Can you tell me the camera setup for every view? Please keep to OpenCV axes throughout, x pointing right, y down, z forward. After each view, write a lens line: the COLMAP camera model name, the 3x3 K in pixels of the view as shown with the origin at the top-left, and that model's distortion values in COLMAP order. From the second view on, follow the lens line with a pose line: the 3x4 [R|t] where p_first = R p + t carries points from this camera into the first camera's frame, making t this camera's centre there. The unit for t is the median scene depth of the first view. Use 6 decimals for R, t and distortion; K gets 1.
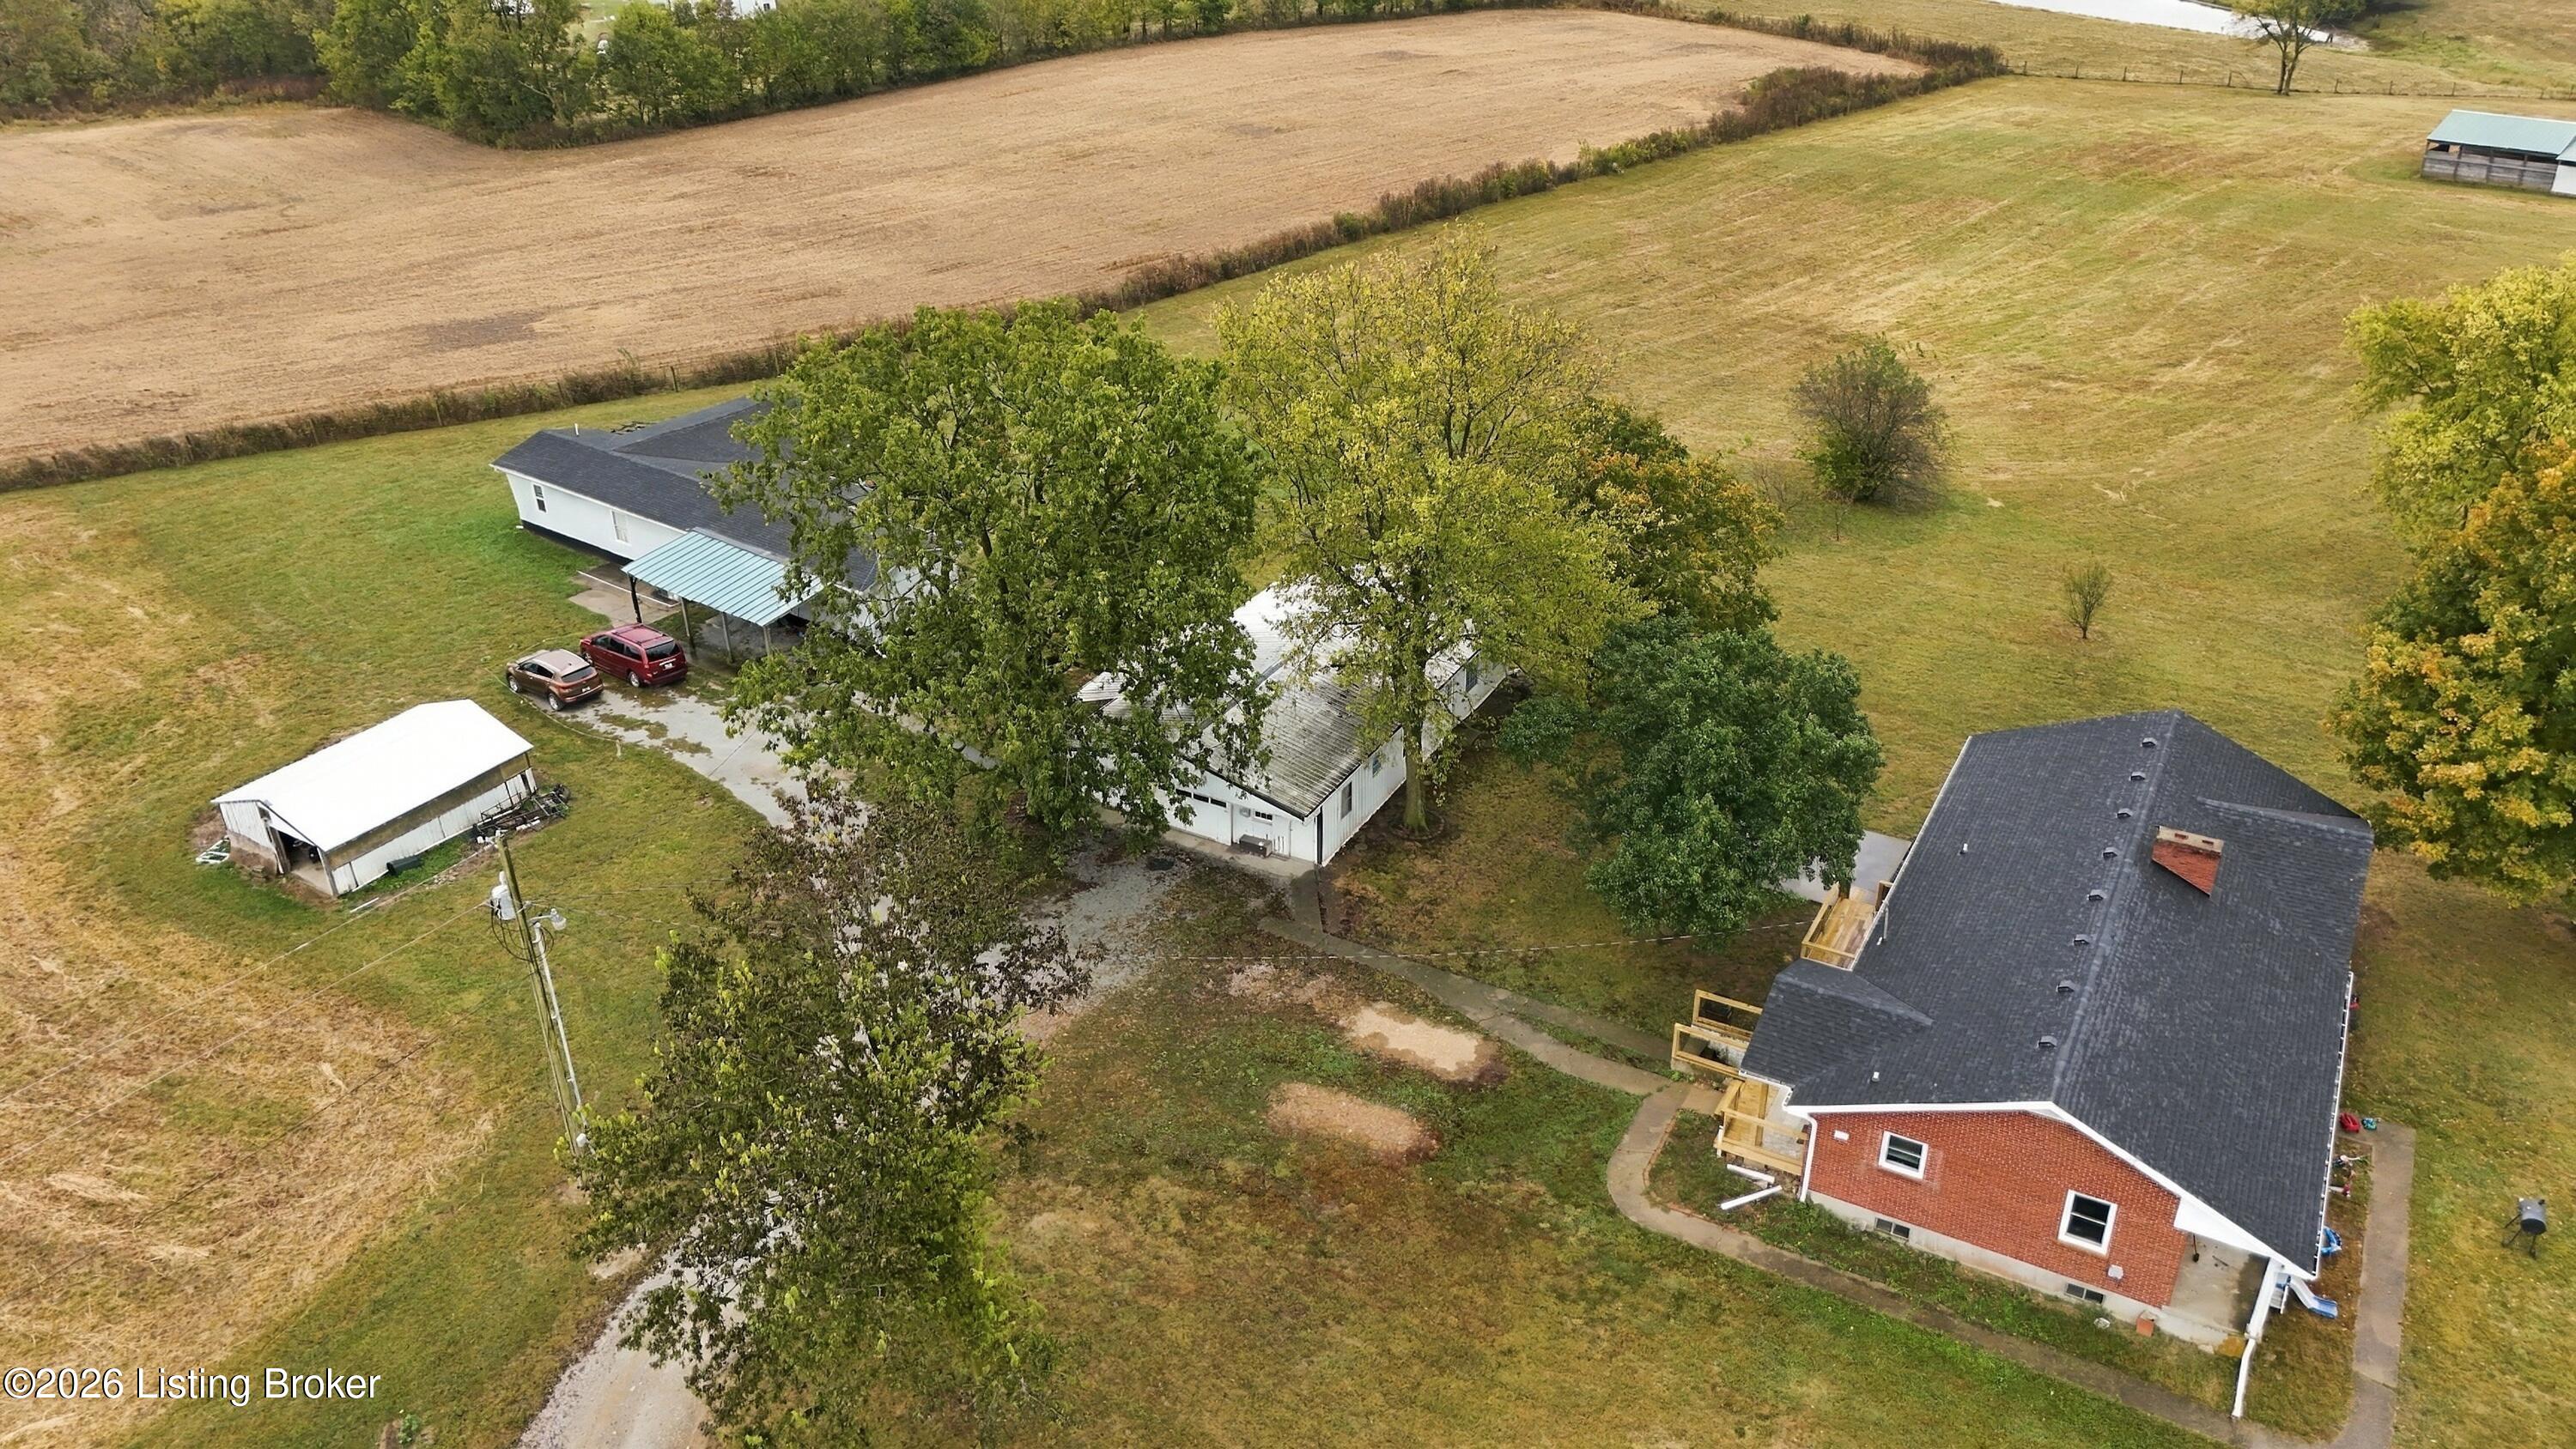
lens RADIAL K [[1888.4, 0, 1294.9], [0, 1888.4, 721.0], [0, 0, 1]] dist [0.082254, -0.073720]
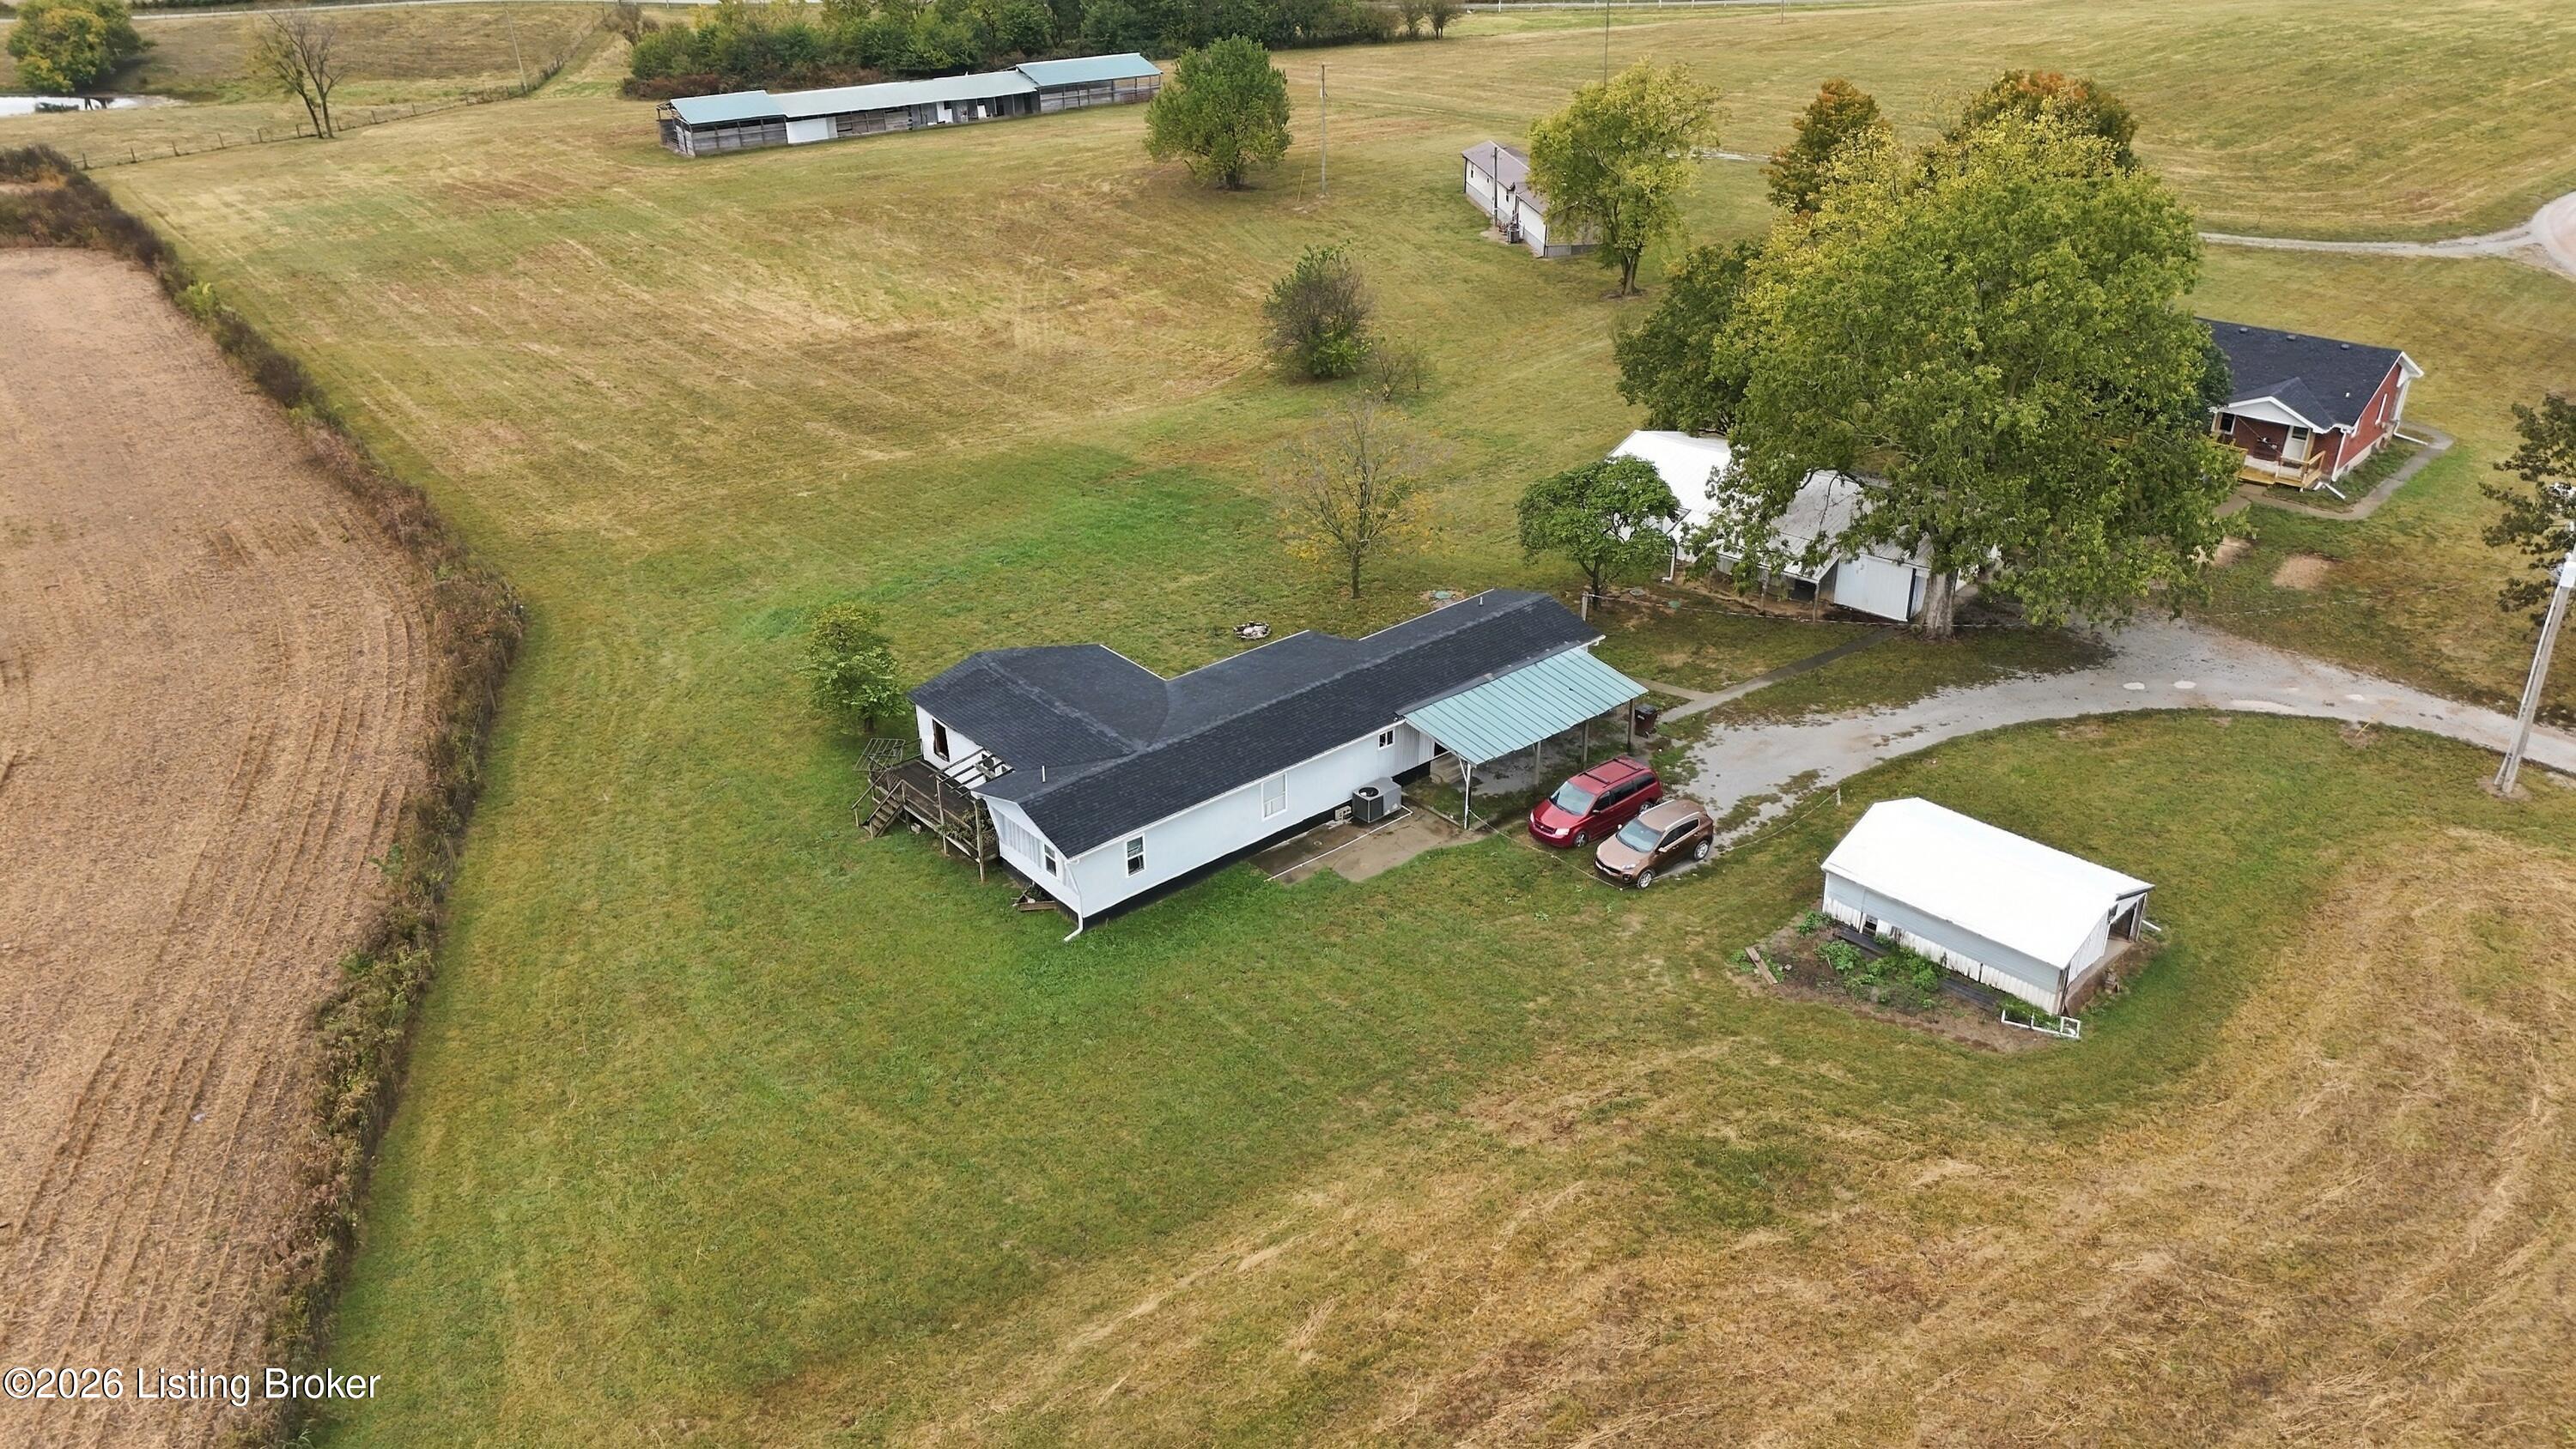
lens RADIAL K [[1888.4, 0, 1294.9], [0, 1888.4, 721.0], [0, 0, 1]] dist [0.082254, -0.073720]
pose [[0.229632, -0.442884, 0.866674, -0.505227], [0.468322, 0.830884, 0.300510, -0.178015], [-0.853196, 0.336876, 0.398210, 0.344552]]
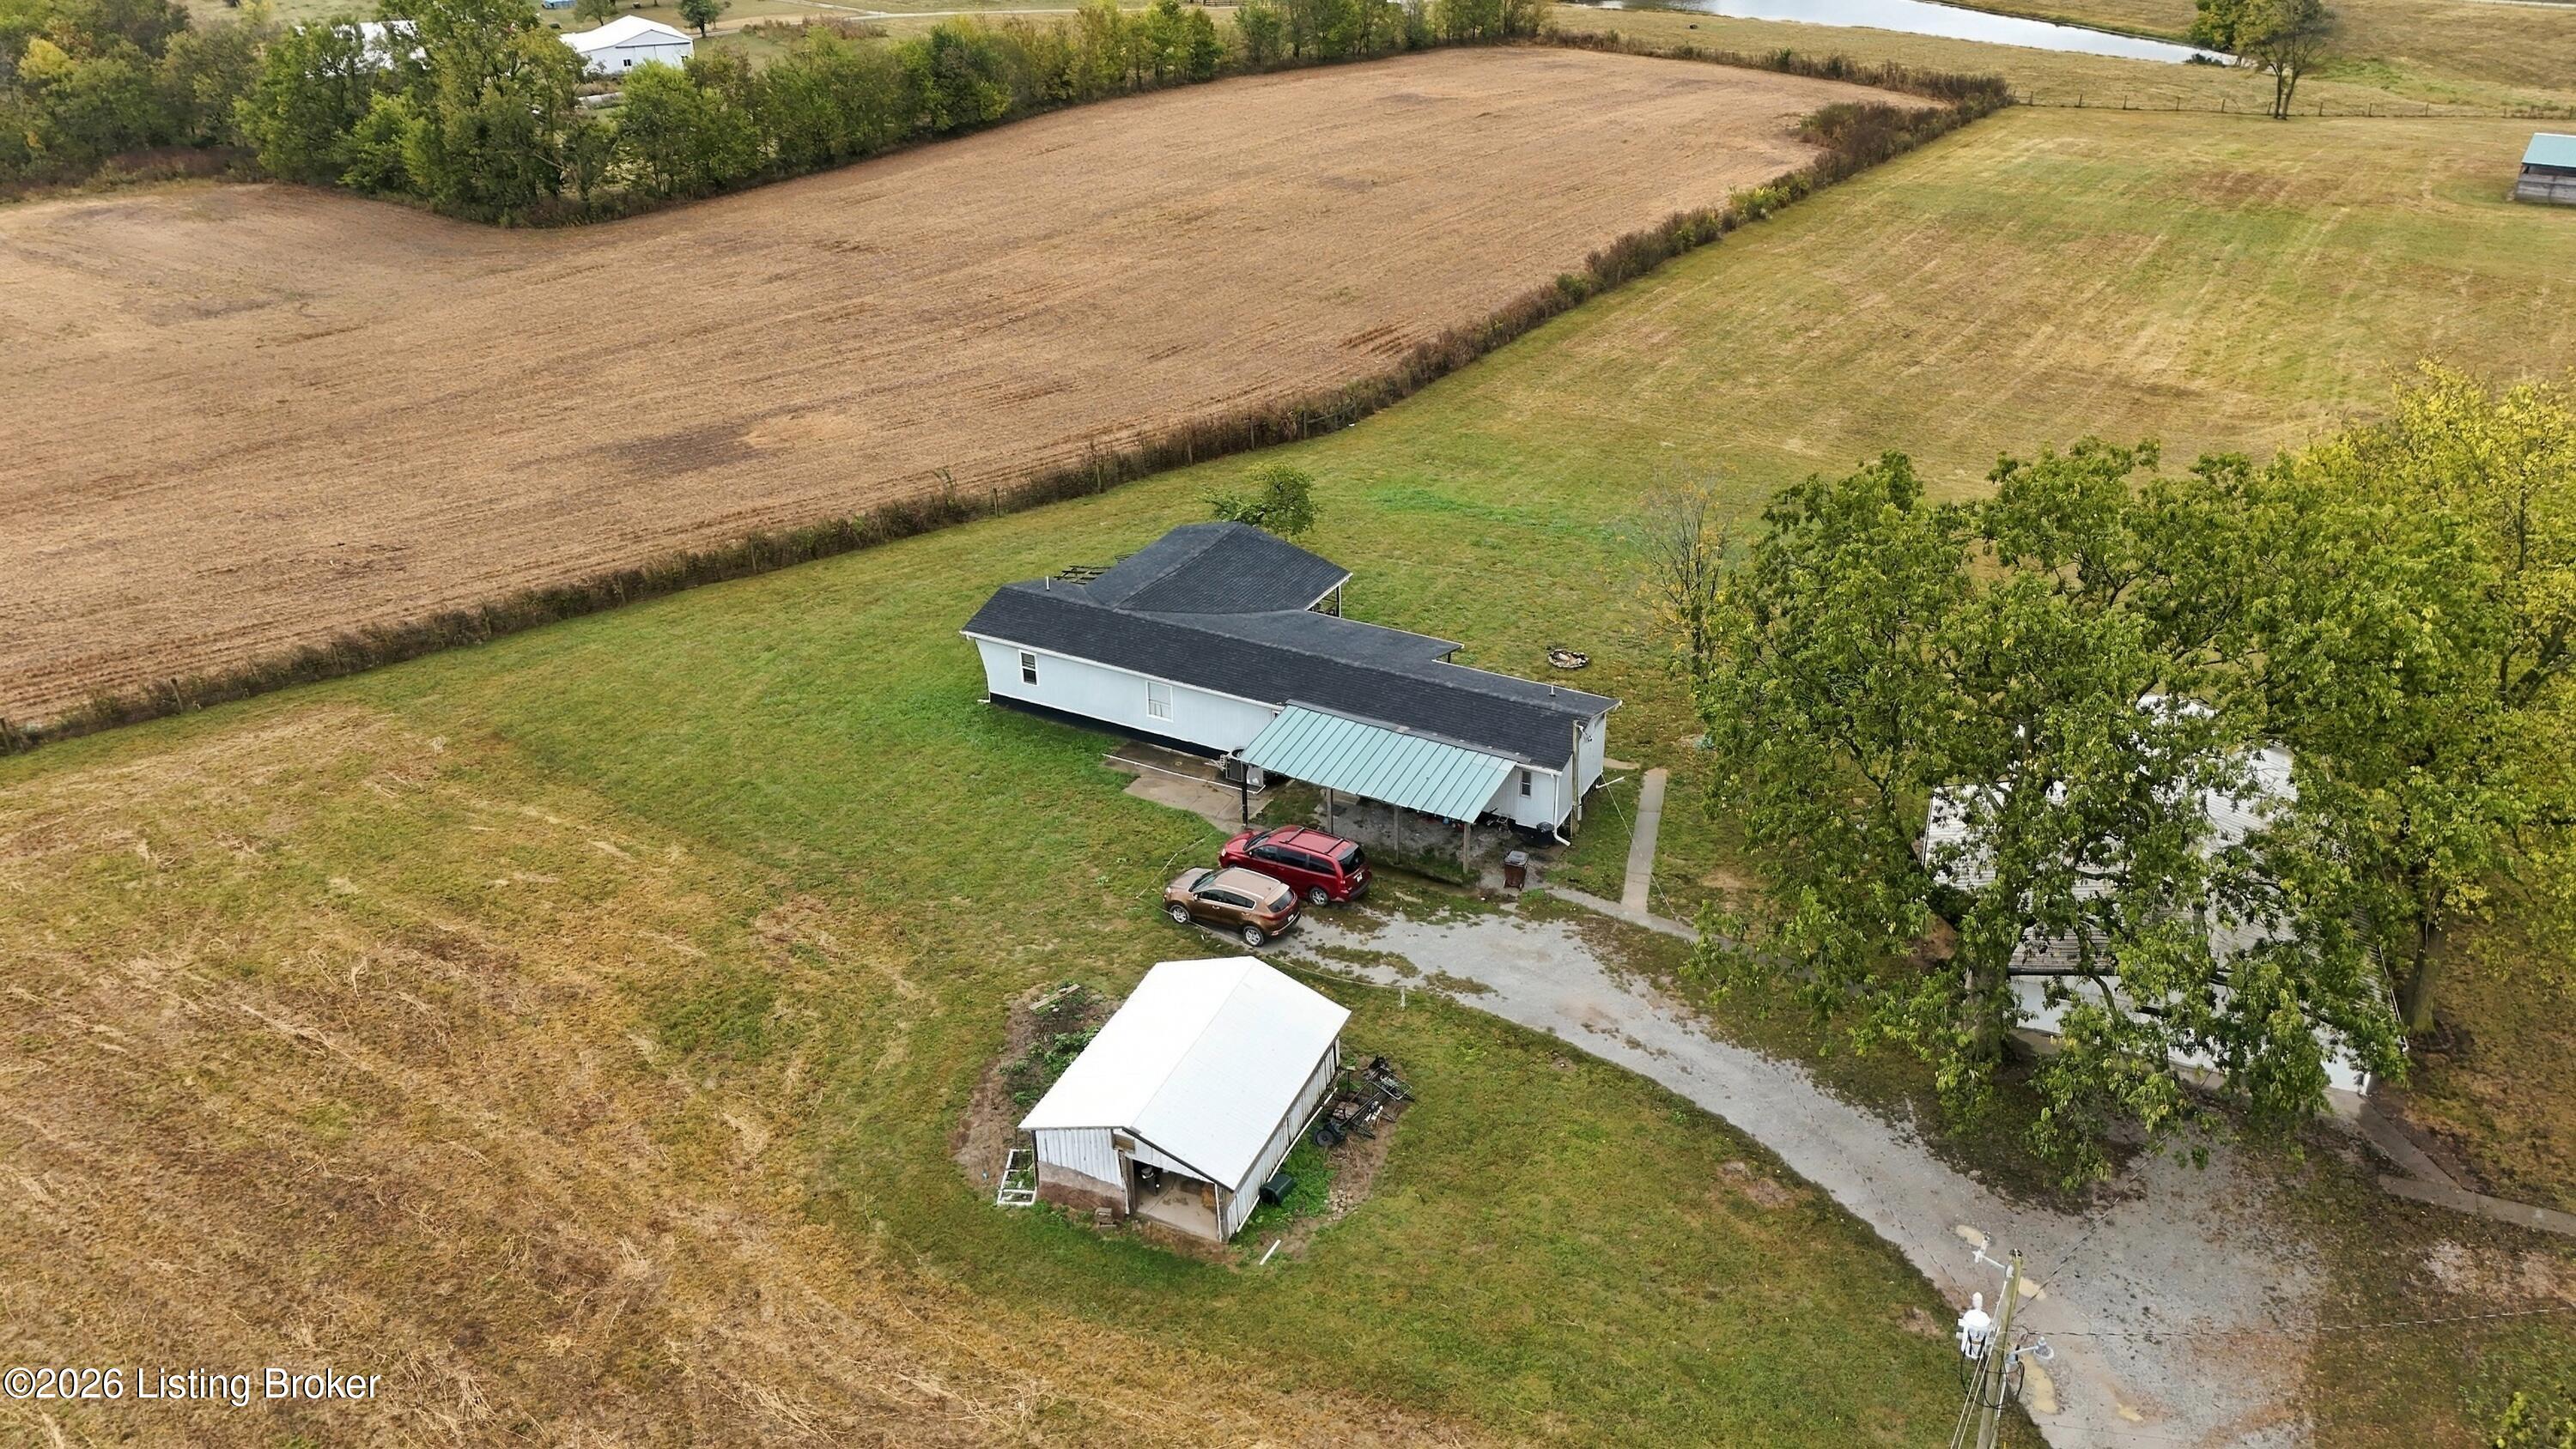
lens RADIAL K [[1888.4, 0, 1294.9], [0, 1888.4, 721.0], [0, 0, 1]] dist [0.082254, -0.073720]
pose [[0.989325, -0.063775, 0.131030, -0.204787], [0.065759, 0.997776, -0.010868, -0.040145], [-0.130045, 0.019368, 0.991319, 0.083205]]
